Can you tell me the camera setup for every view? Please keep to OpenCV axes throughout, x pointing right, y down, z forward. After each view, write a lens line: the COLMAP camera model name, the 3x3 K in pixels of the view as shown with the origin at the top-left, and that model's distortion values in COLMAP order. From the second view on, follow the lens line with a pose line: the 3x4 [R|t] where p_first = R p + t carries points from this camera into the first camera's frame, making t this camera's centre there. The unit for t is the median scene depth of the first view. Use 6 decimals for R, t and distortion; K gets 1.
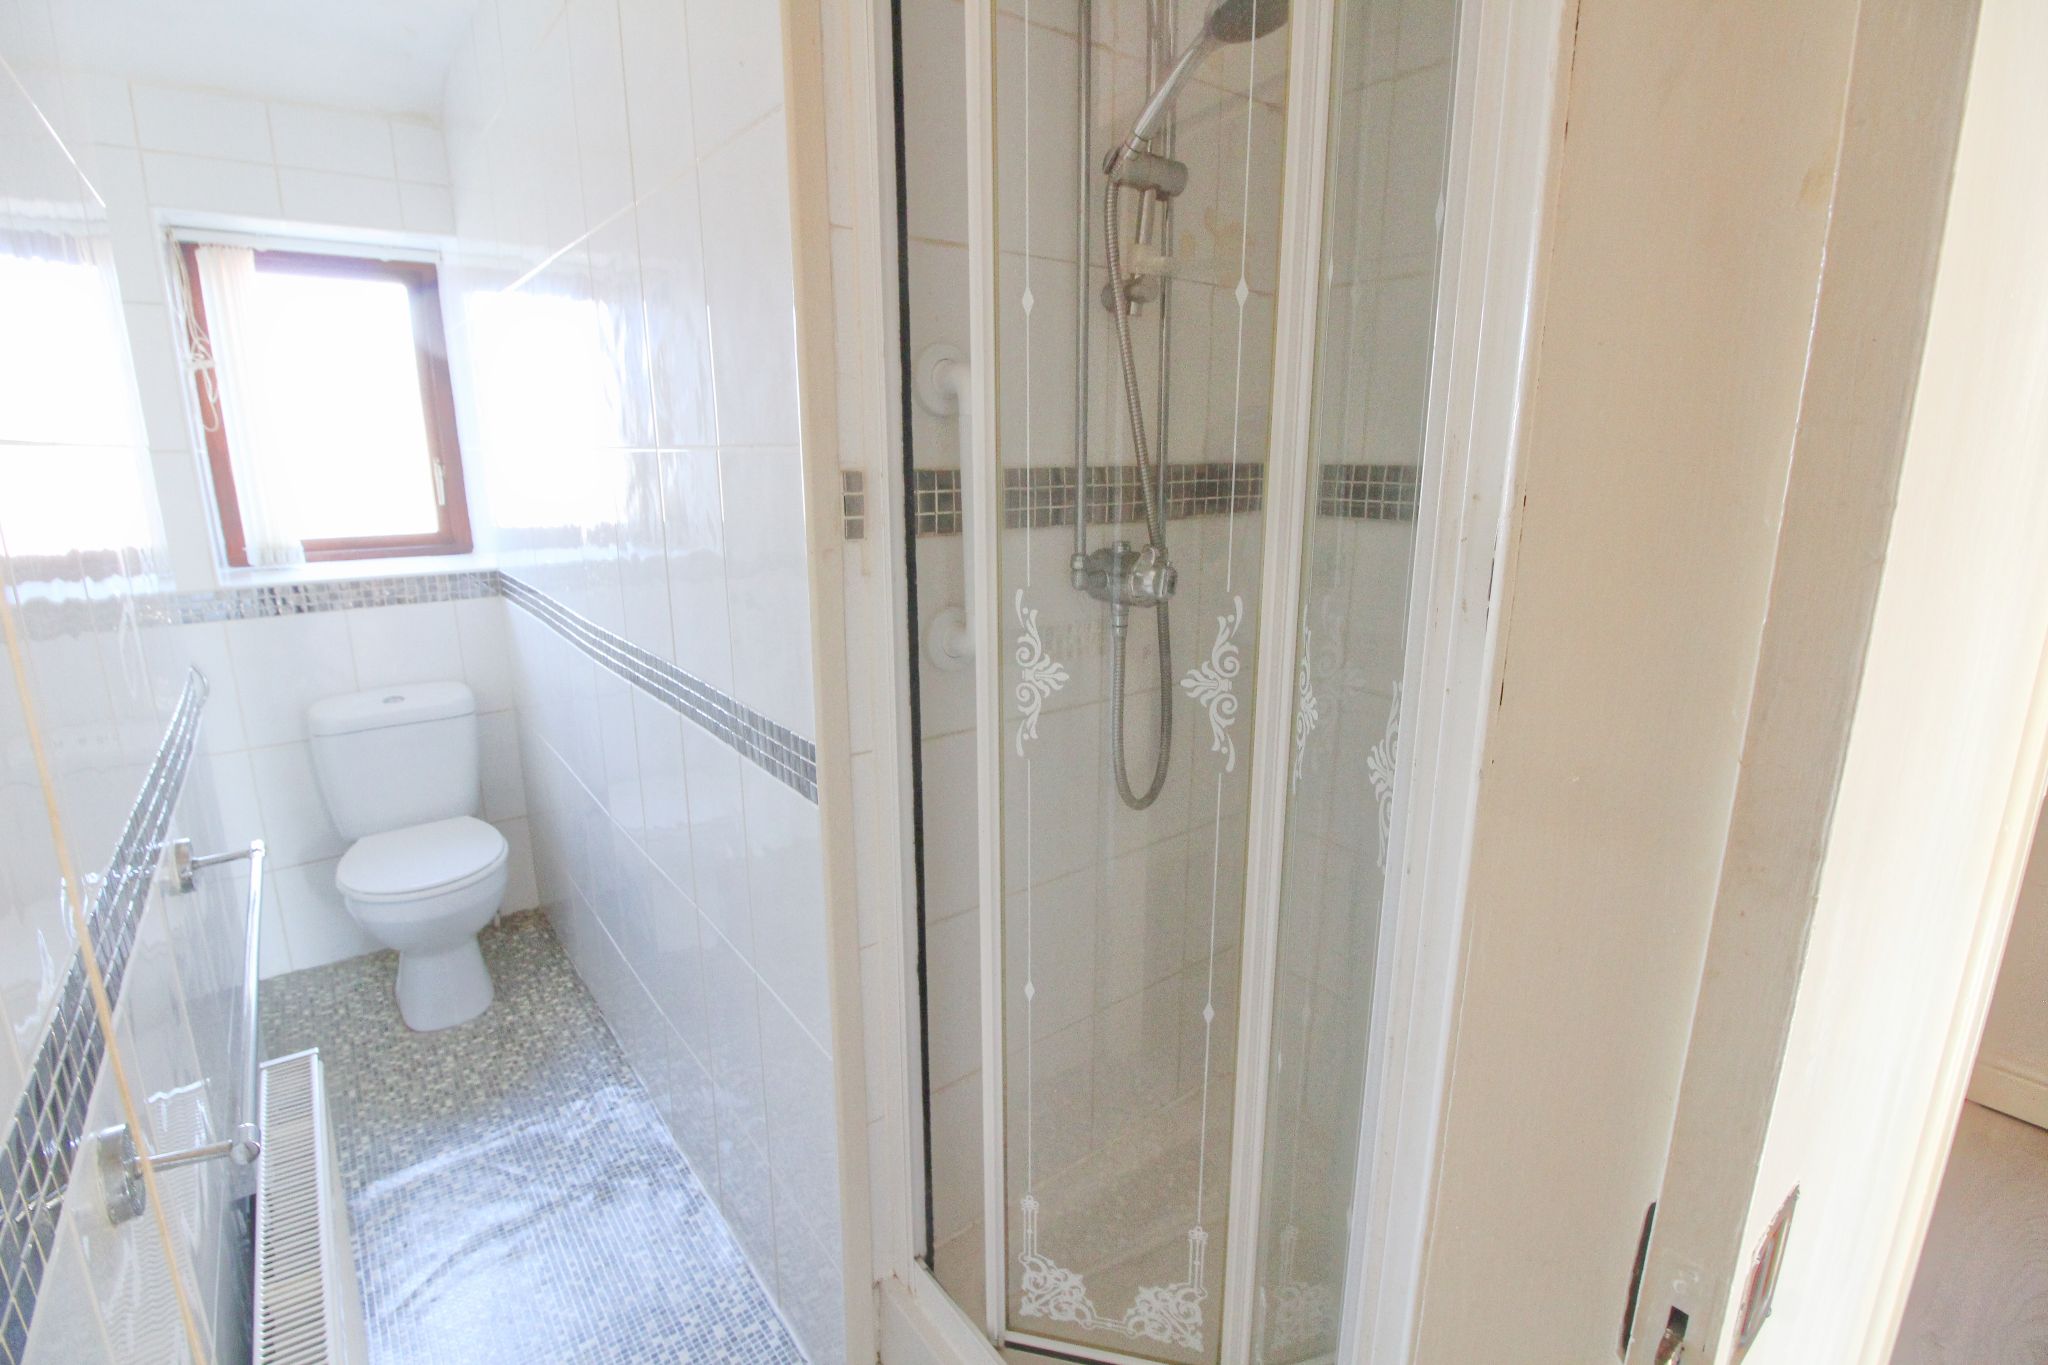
lens RADIAL K [[938.0, 0, 1027.8], [0, 938.0, 677.4], [0, 0, 1]] dist [-0.009635, -0.008425]
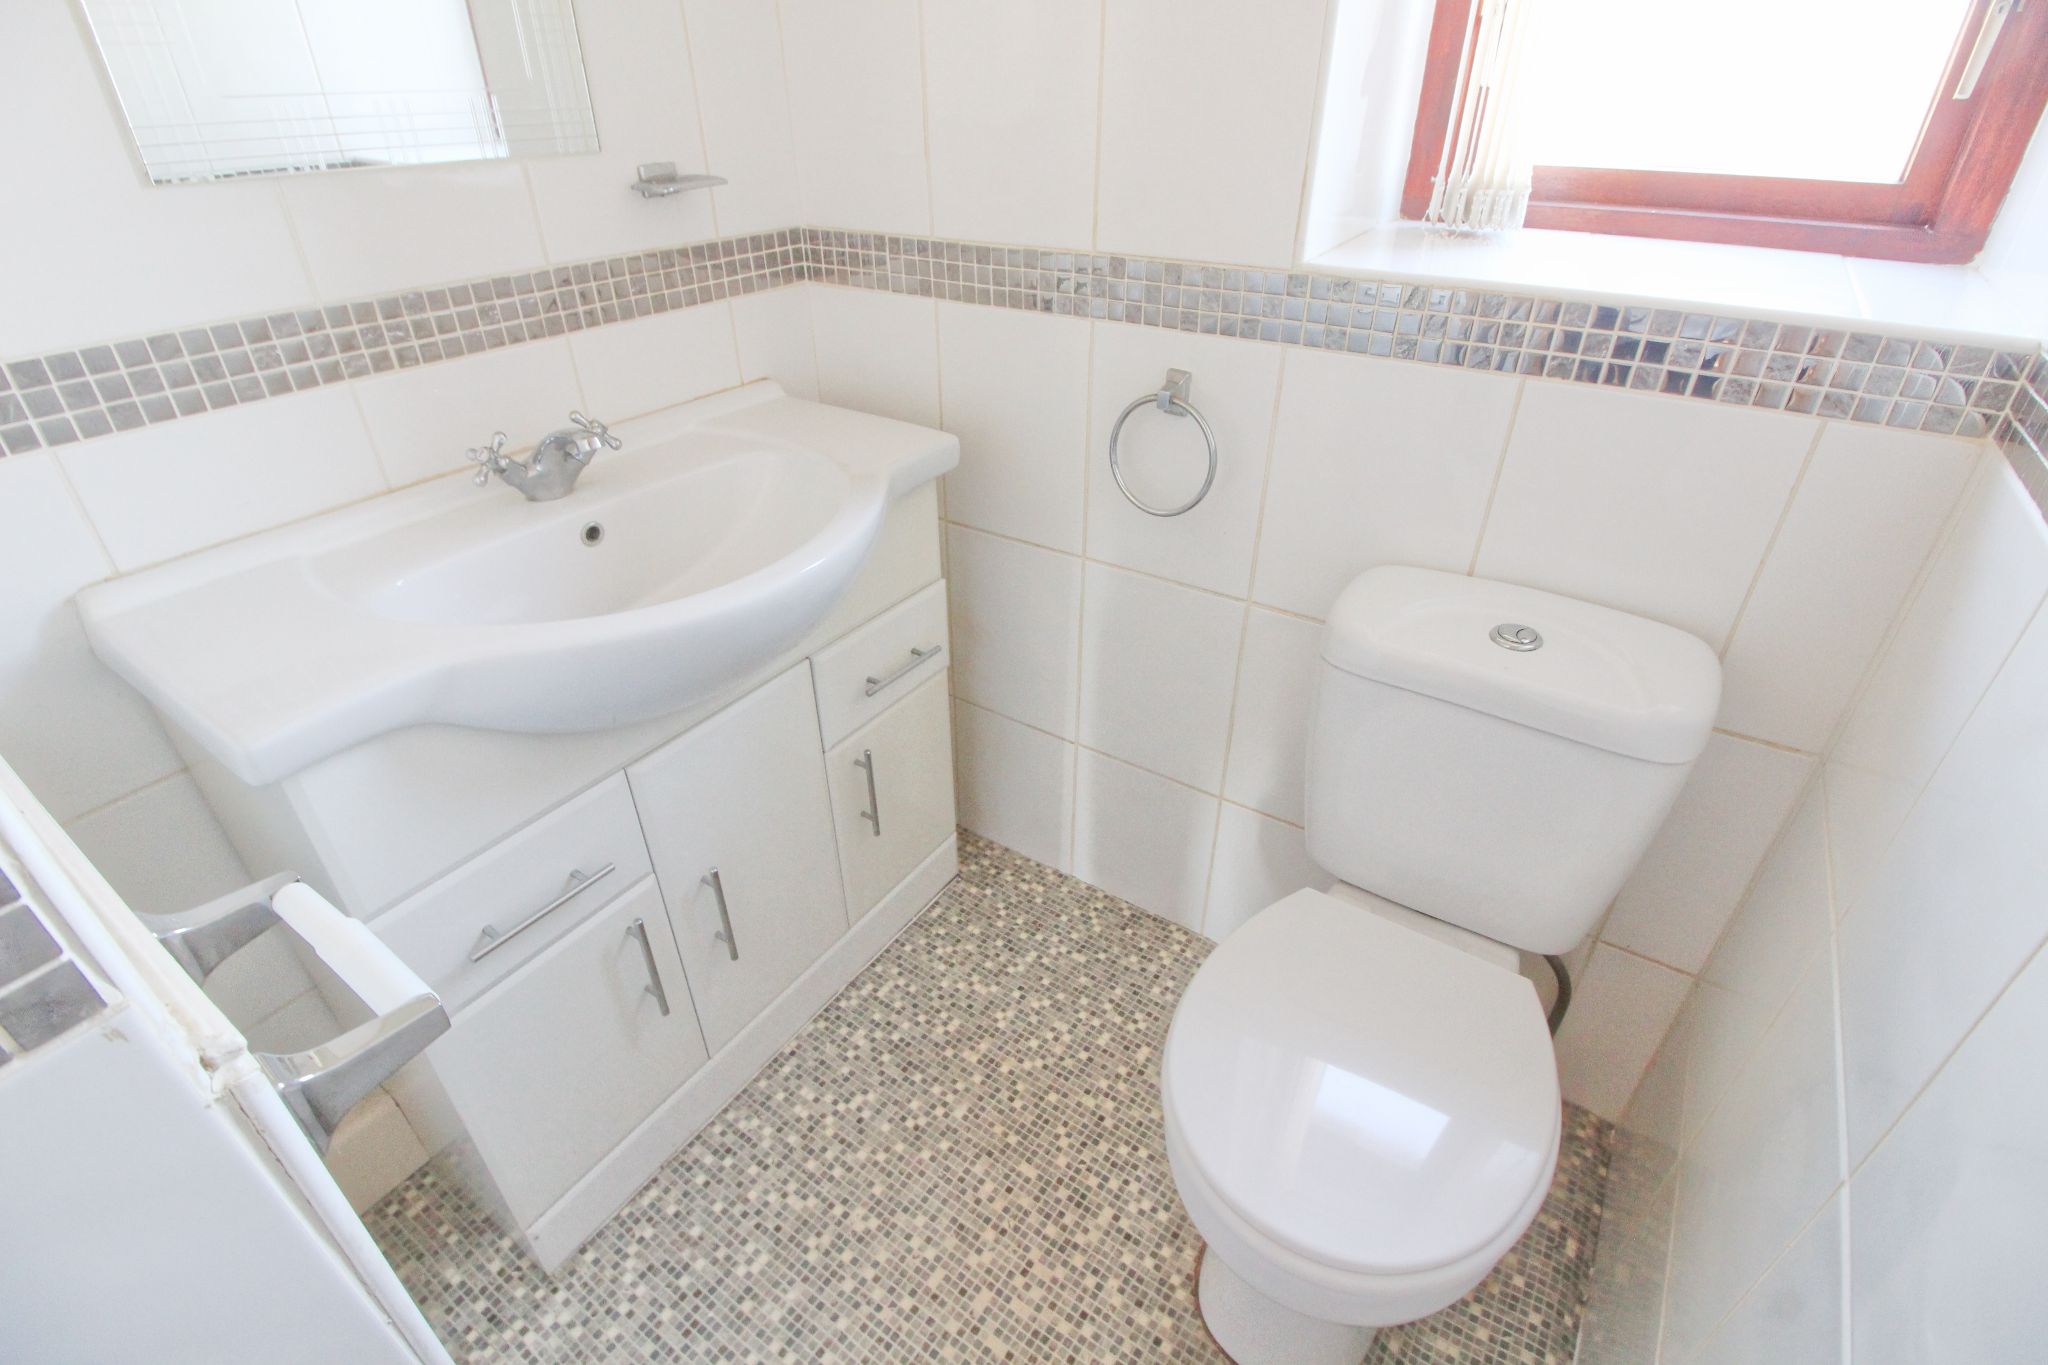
lens RADIAL K [[938.0, 0, 1028.8], [0, 938.0, 681.1], [0, 0, 1]] dist [-0.009635, -0.008425]
pose [[0.306220, 0.518832, -0.798150, -0.410114], [-0.211836, 0.854543, 0.474216, -0.101359], [0.928092, 0.023863, 0.371586, 0.649069]]
